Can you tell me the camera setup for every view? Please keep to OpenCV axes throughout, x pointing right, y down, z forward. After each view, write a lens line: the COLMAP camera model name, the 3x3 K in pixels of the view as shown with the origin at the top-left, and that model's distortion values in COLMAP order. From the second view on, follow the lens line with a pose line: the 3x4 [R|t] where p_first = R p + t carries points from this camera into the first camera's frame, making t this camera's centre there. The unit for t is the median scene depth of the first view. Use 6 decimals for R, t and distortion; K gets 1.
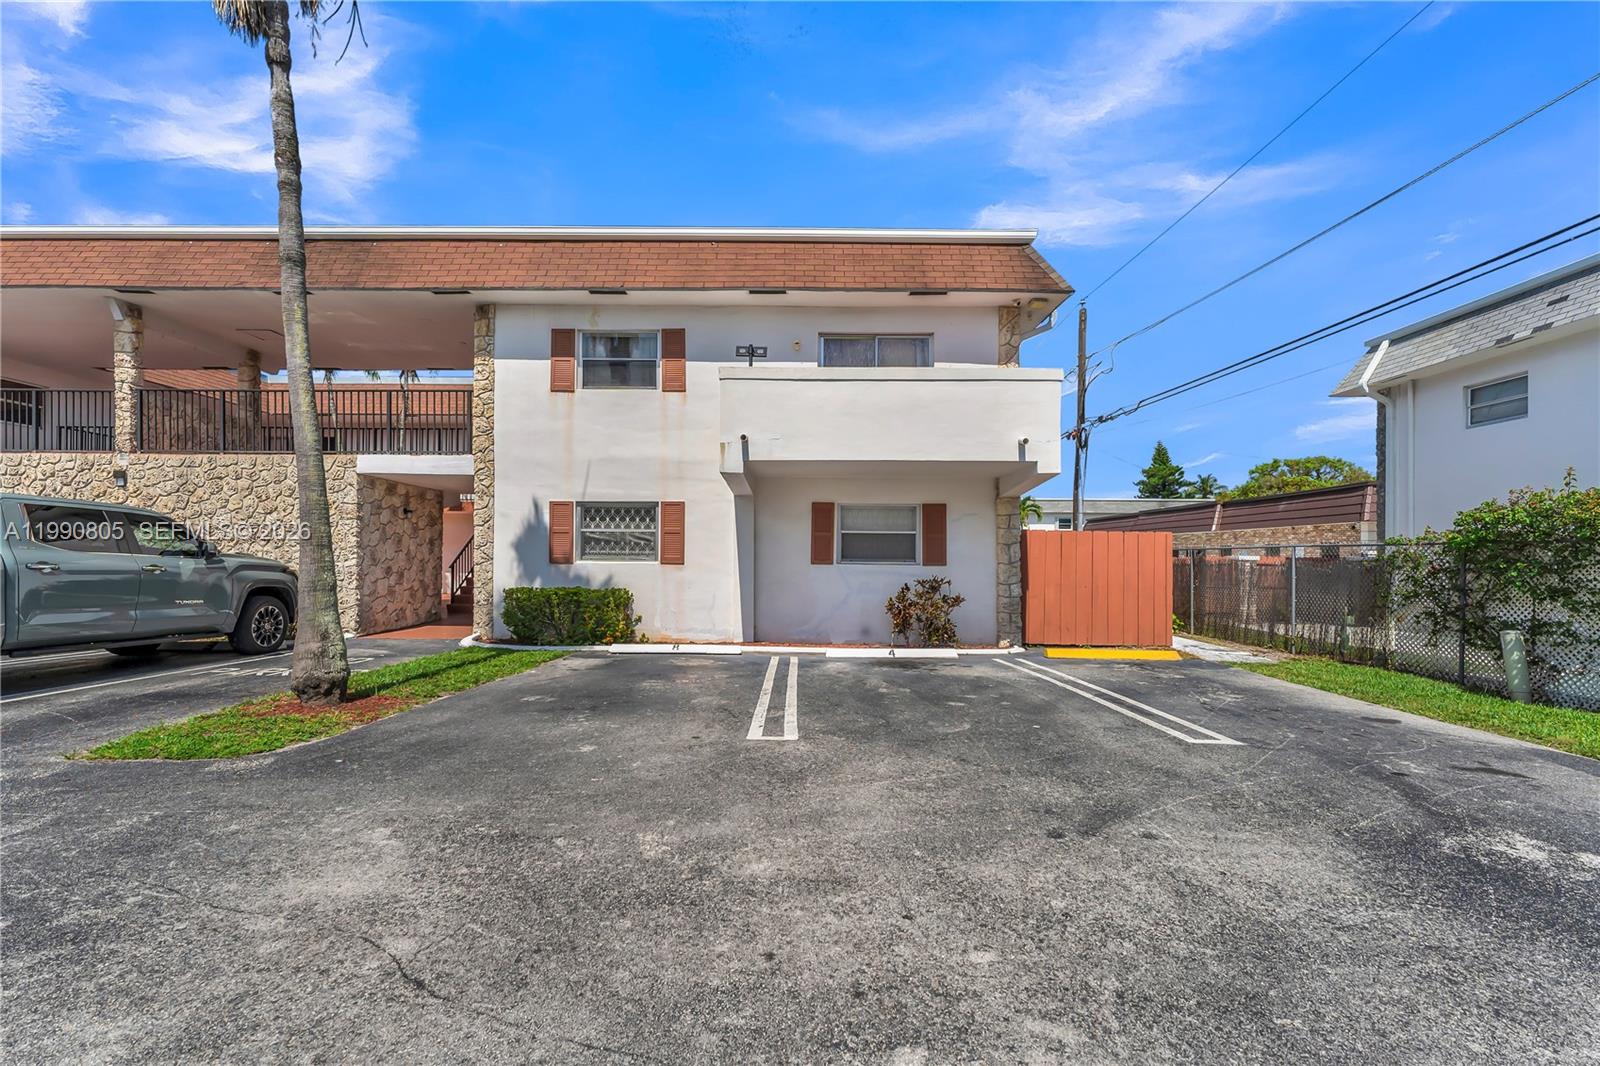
lens RADIAL K [[650.7, 0, 789.3], [0, 650.7, 555.1], [0, 0, 1]] dist [-0.000626, -0.000560]
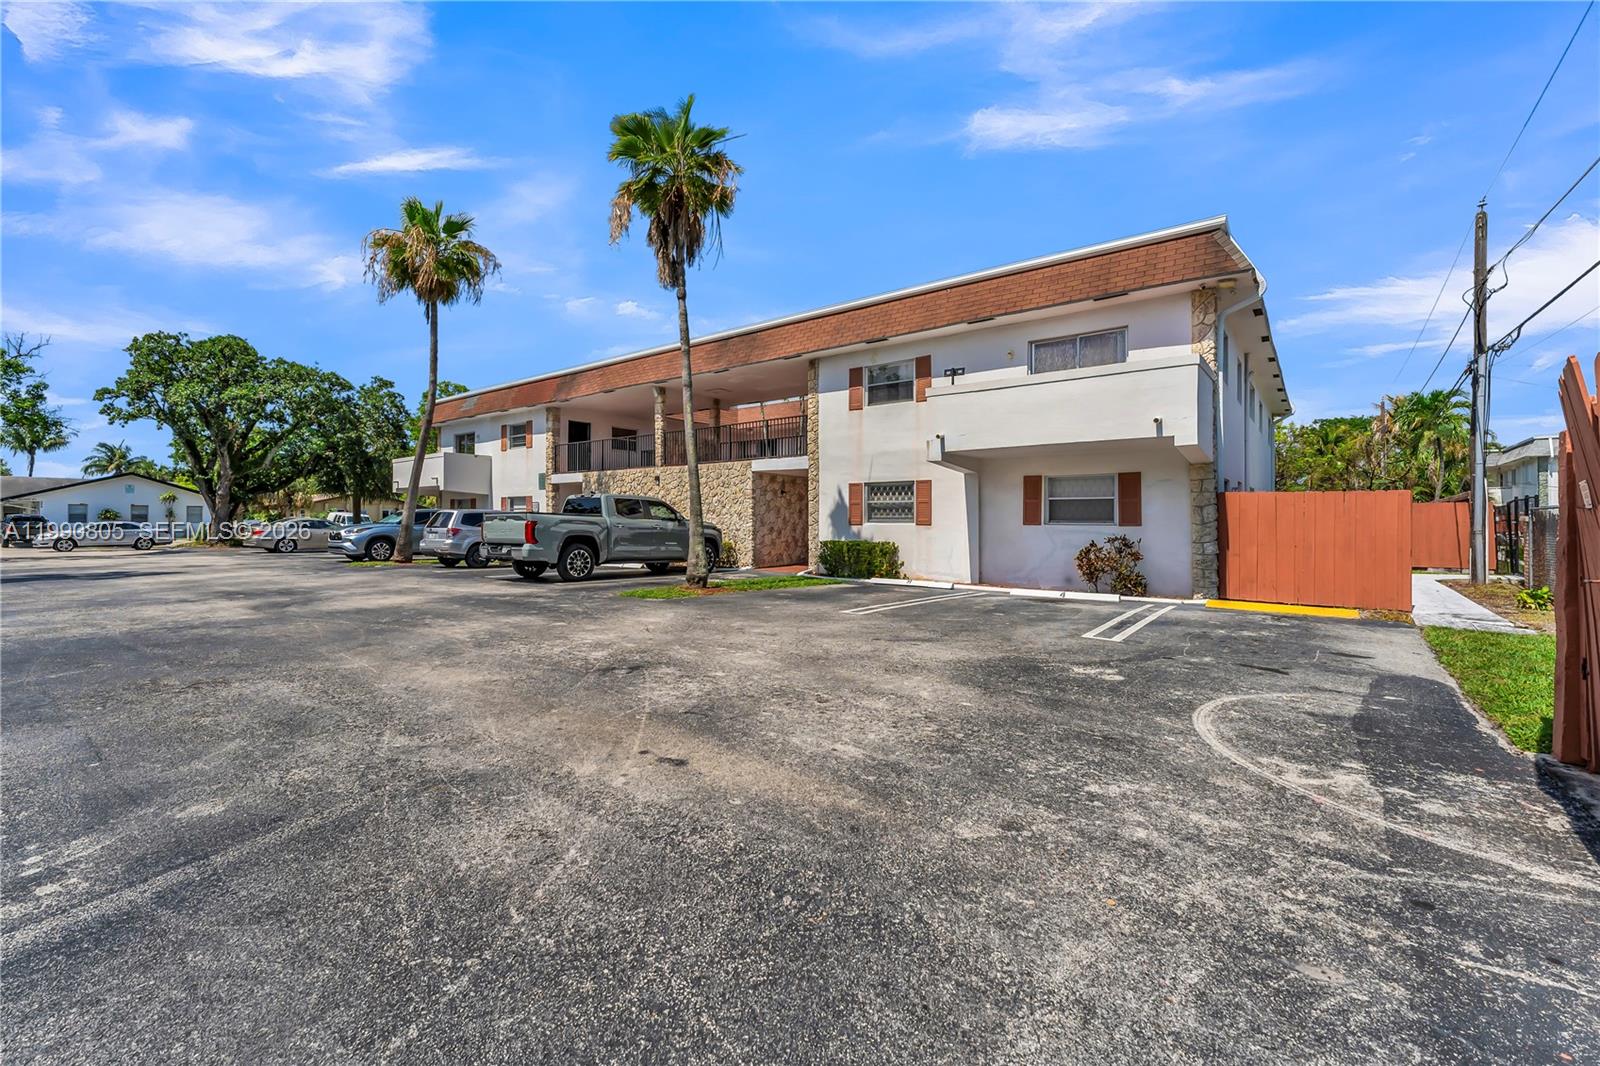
lens RADIAL K [[650.7, 0, 802.8], [0, 650.7, 517.8], [0, 0, 1]] dist [-0.000626, -0.000560]
pose [[0.804672, -0.008683, -0.593656, 0.440073], [0.005219, 0.999958, -0.007552, 0.007530], [0.593696, 0.002978, 0.804684, -0.276578]]
